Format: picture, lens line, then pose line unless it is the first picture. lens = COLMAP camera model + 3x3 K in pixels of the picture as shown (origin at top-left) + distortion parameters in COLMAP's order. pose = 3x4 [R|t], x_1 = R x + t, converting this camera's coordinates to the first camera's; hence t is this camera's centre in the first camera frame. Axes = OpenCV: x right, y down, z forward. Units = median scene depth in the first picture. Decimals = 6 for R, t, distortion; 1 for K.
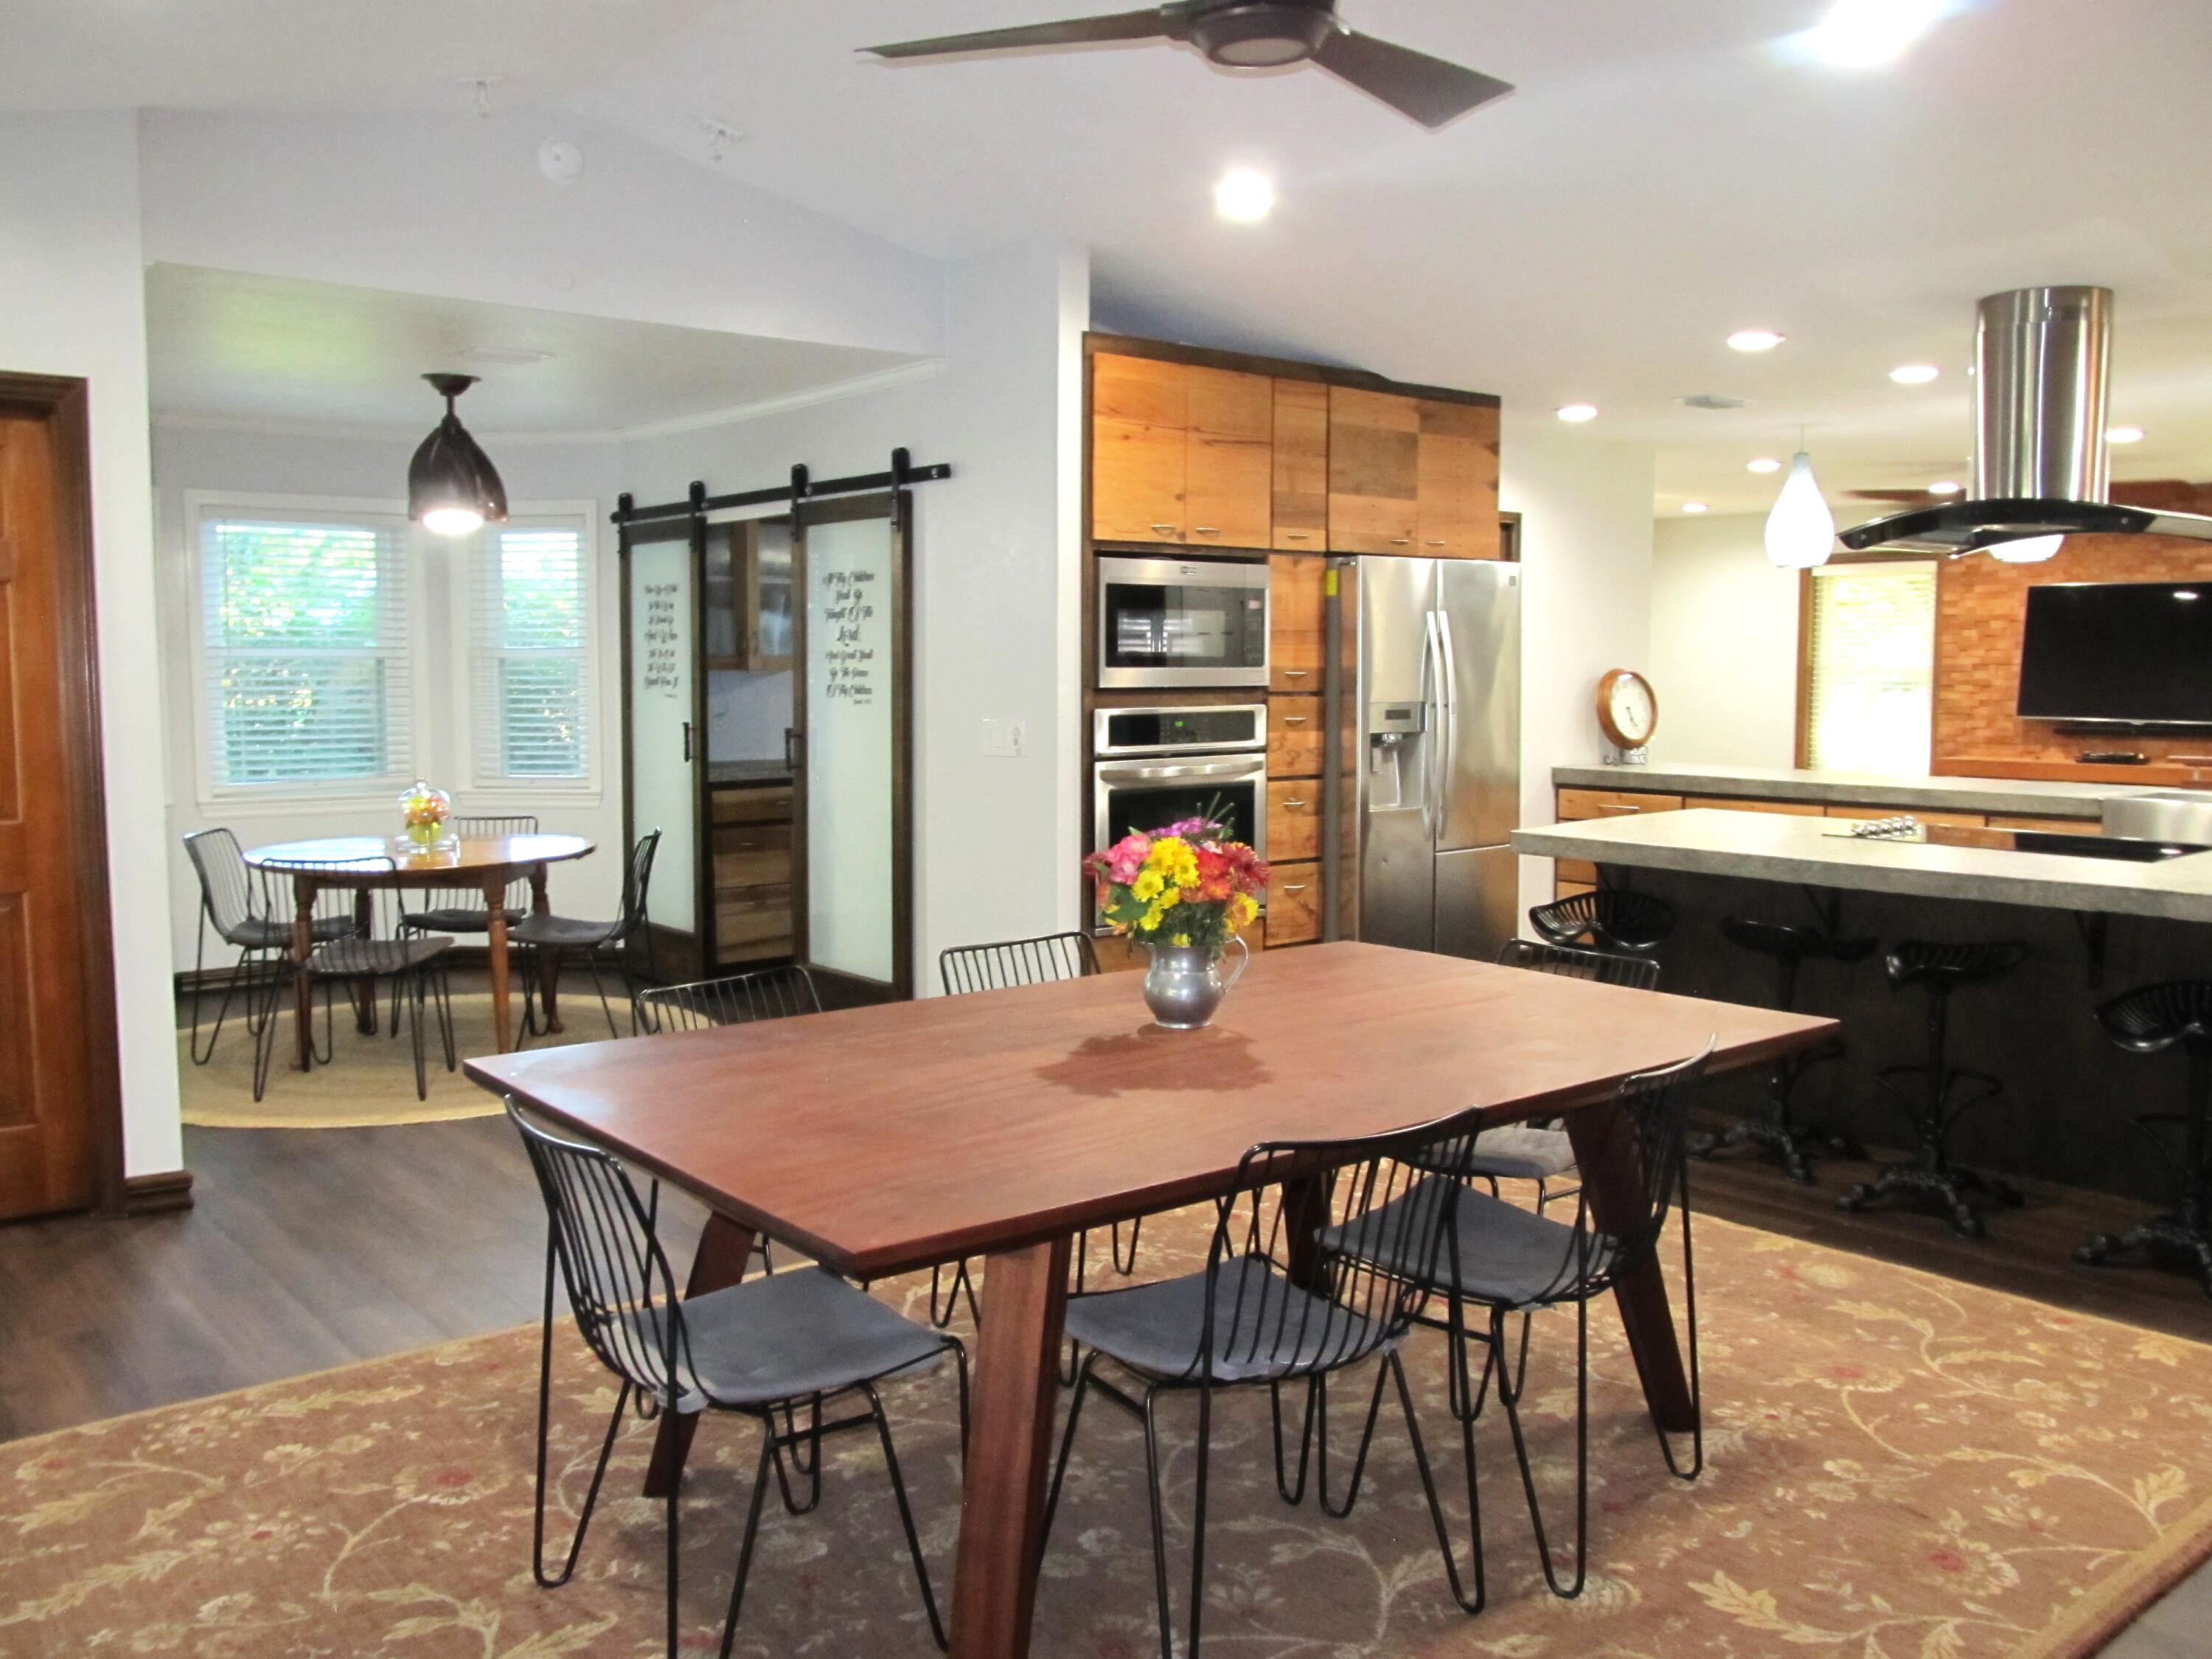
lens RADIAL K [[1852.2, 0, 1098.4], [0, 1852.2, 832.1], [0, 0, 1]] dist [-0.053958, 0.022741]
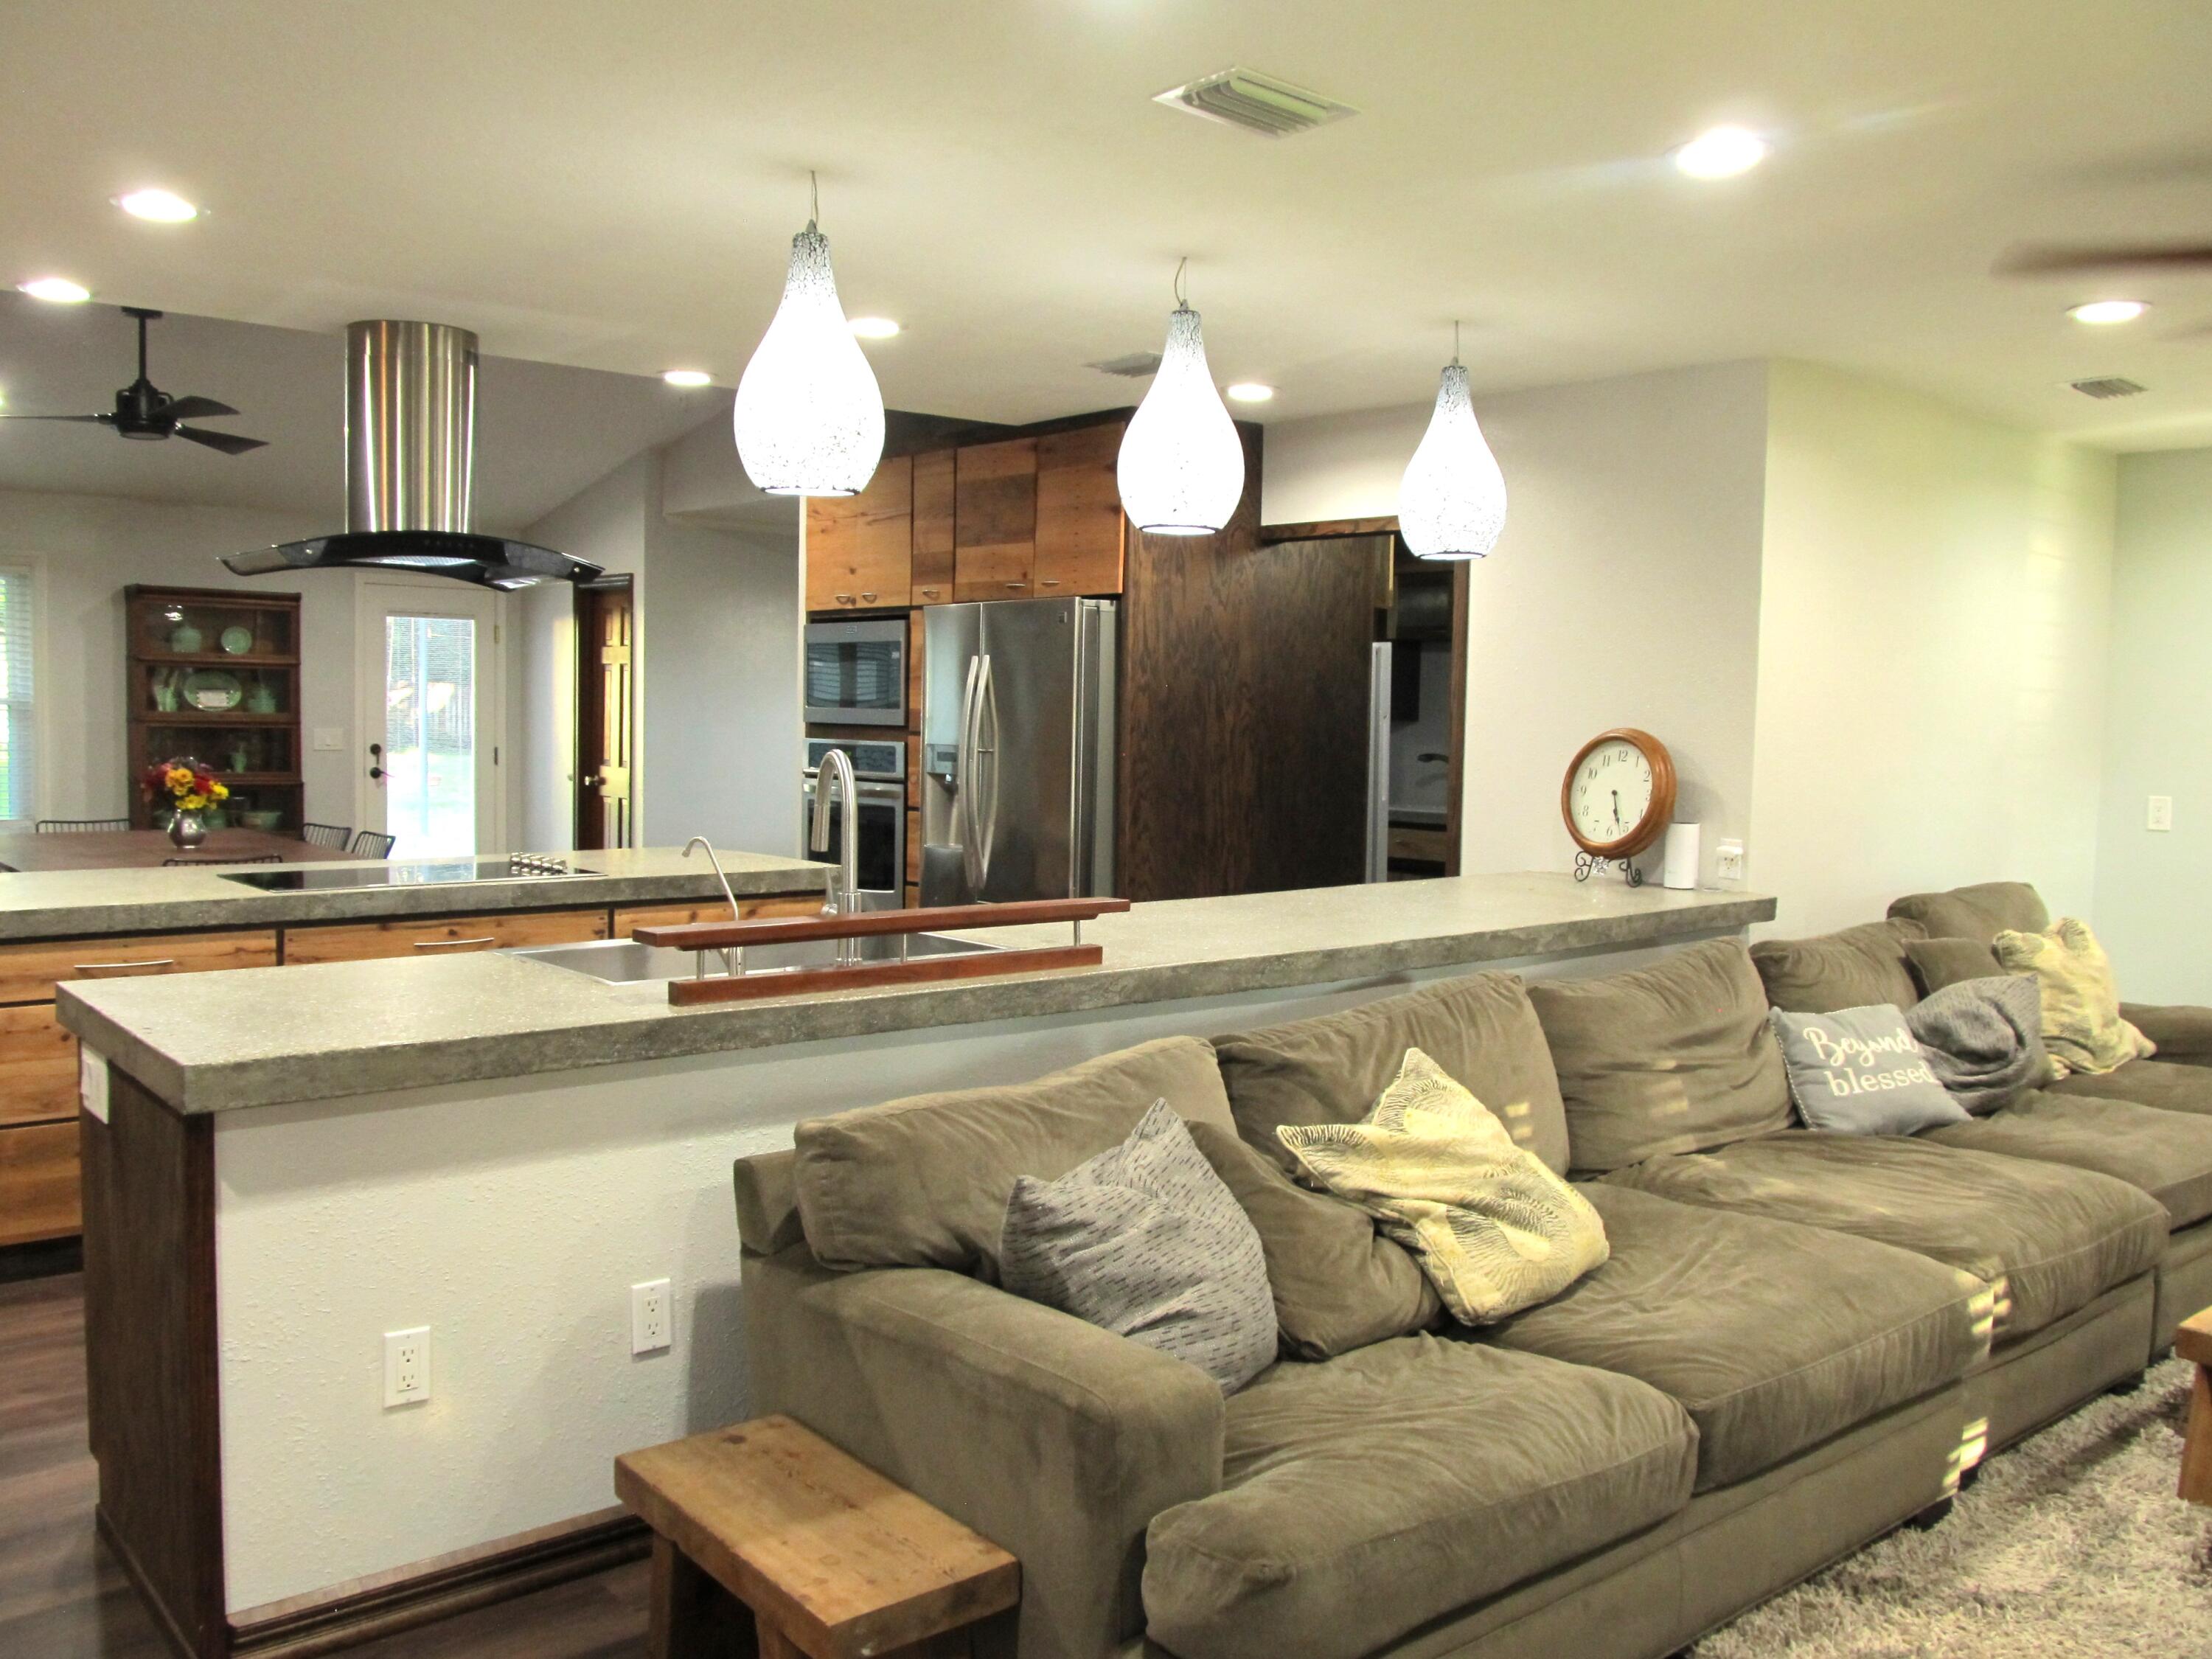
lens RADIAL K [[1852.2, 0, 1111.4], [0, 1852.2, 822.1], [0, 0, 1]] dist [-0.053958, 0.022741]
pose [[0.005528, 0.065776, -0.997819, 1.613033], [-0.108993, 0.991929, 0.064784, -0.141018], [0.994027, 0.108397, 0.012652, 1.463135]]
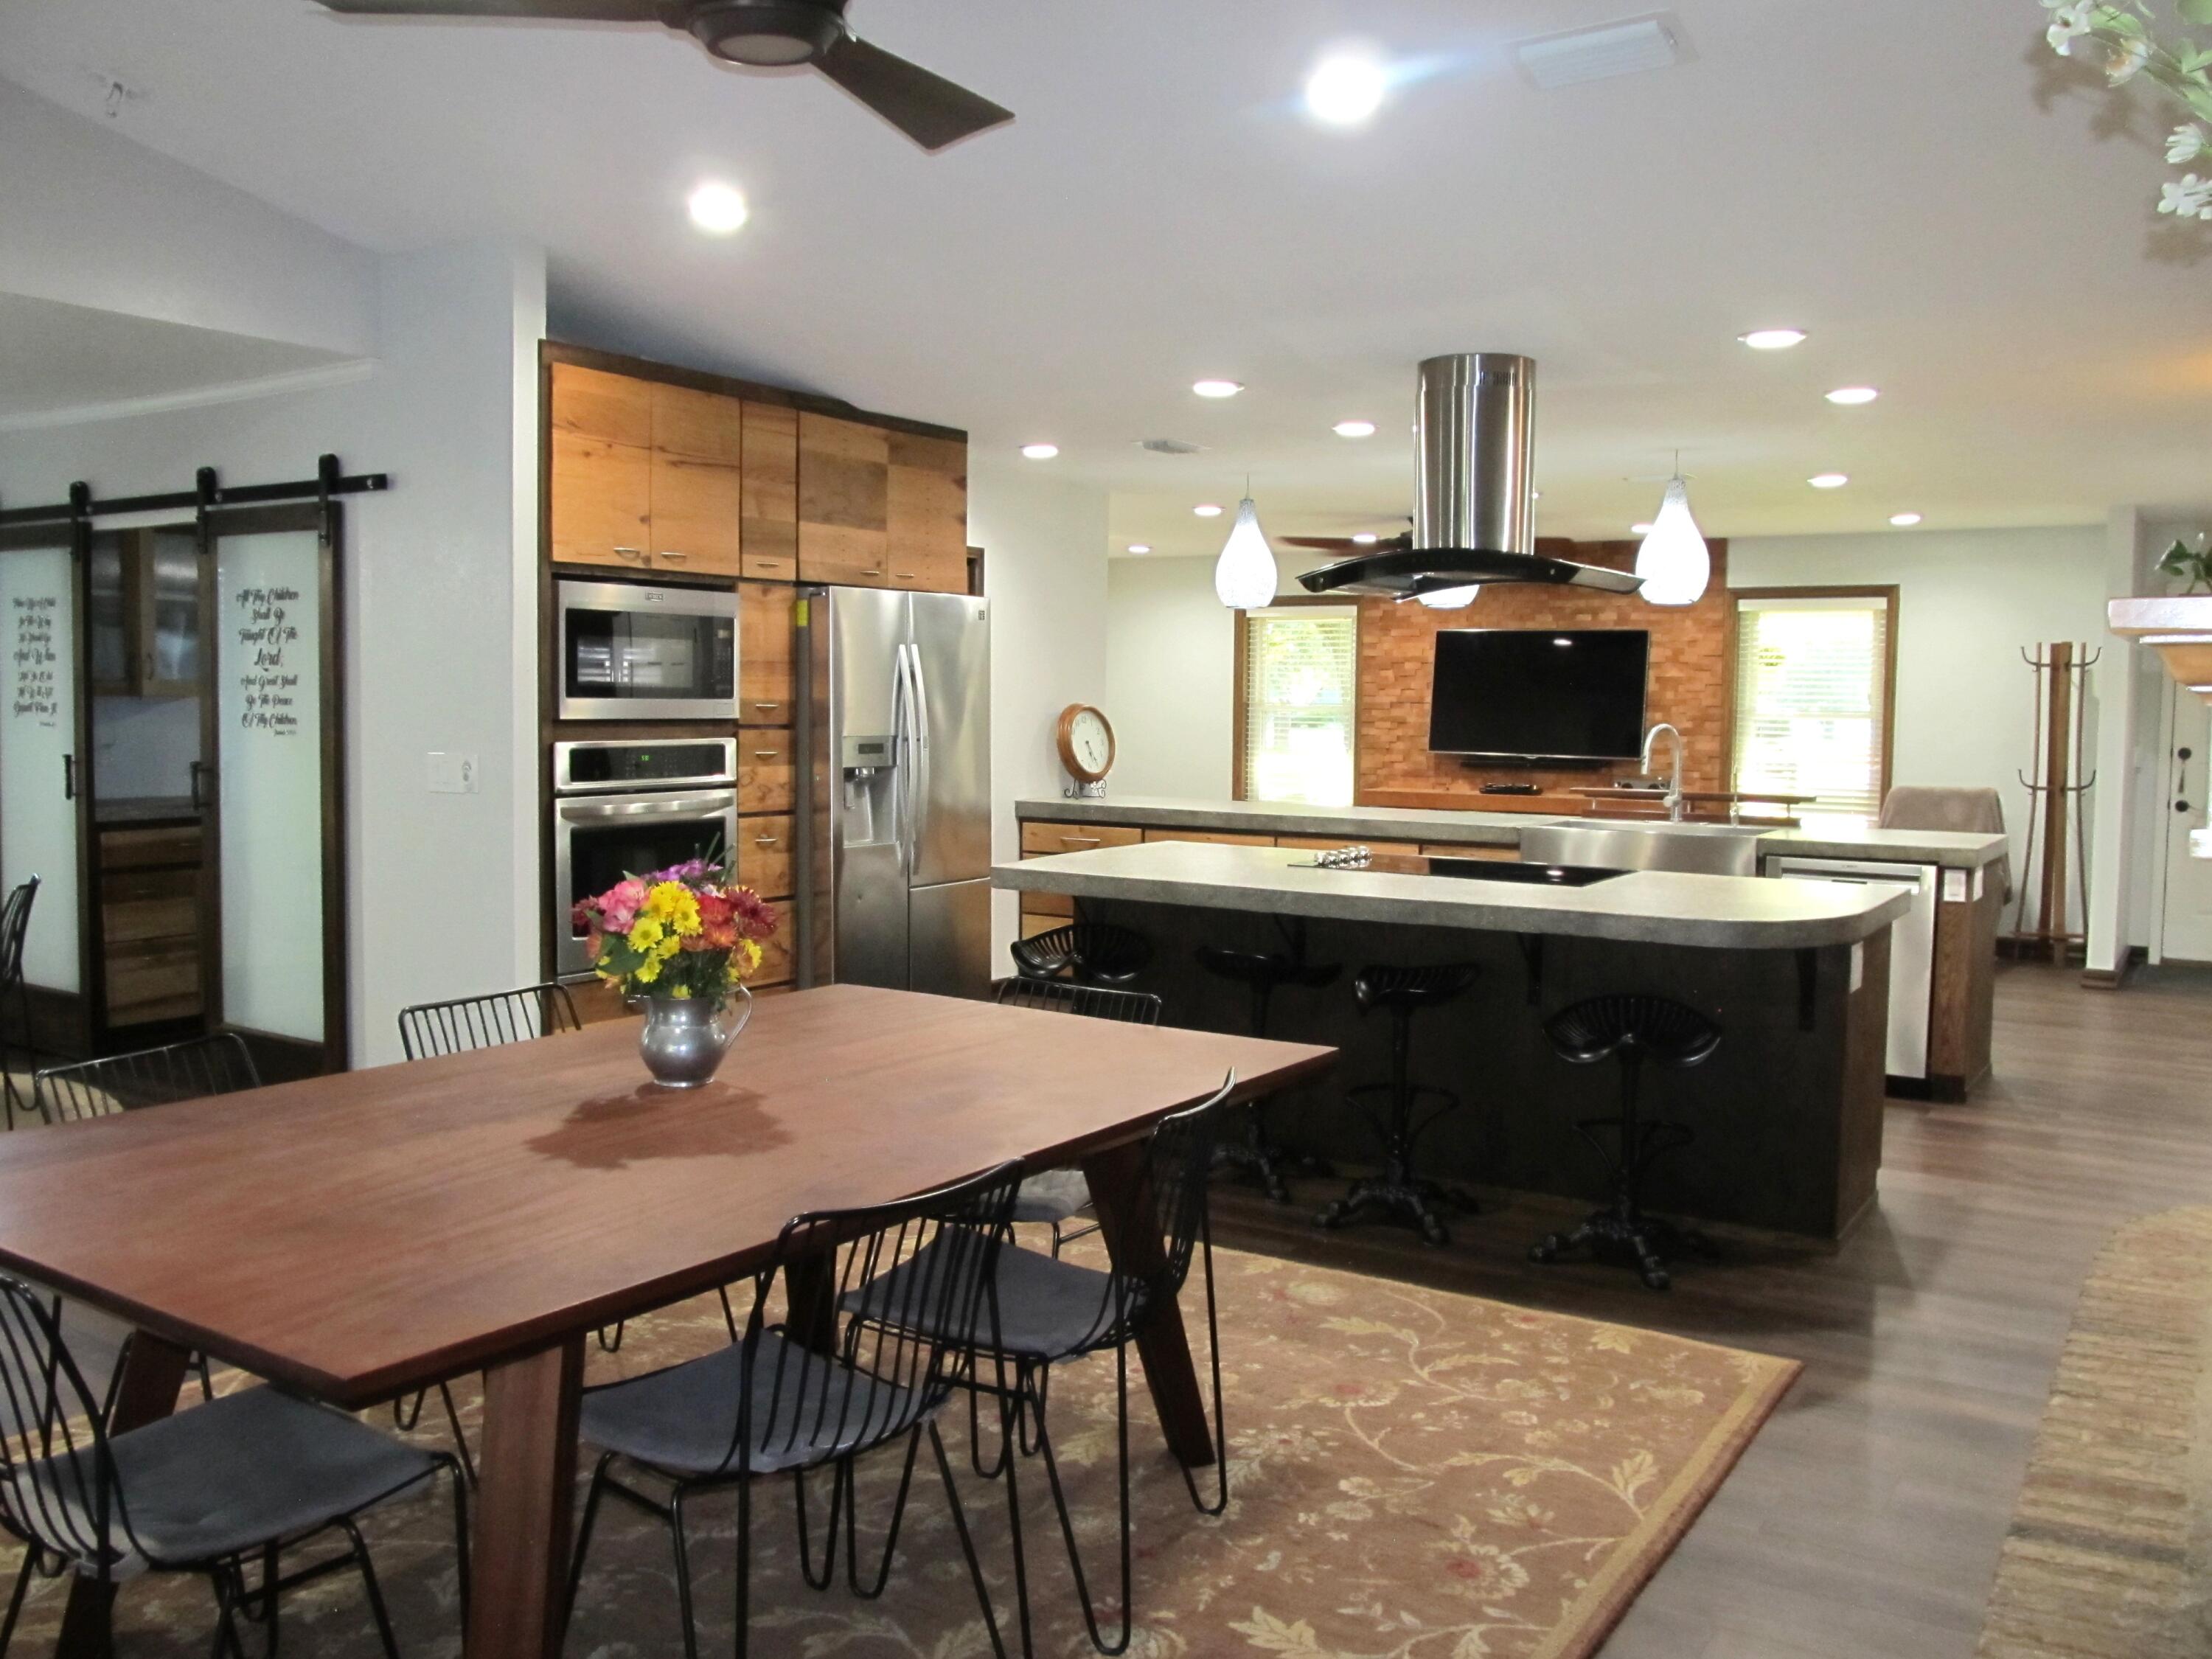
lens RADIAL K [[1852.2, 0, 1111.5], [0, 1852.2, 834.5], [0, 0, 1]] dist [-0.053958, 0.022741]
pose [[0.952701, -0.010081, 0.303741, -0.020887], [0.015040, 0.999789, -0.013992, -0.002983], [-0.303536, 0.017899, 0.952652, 0.034196]]
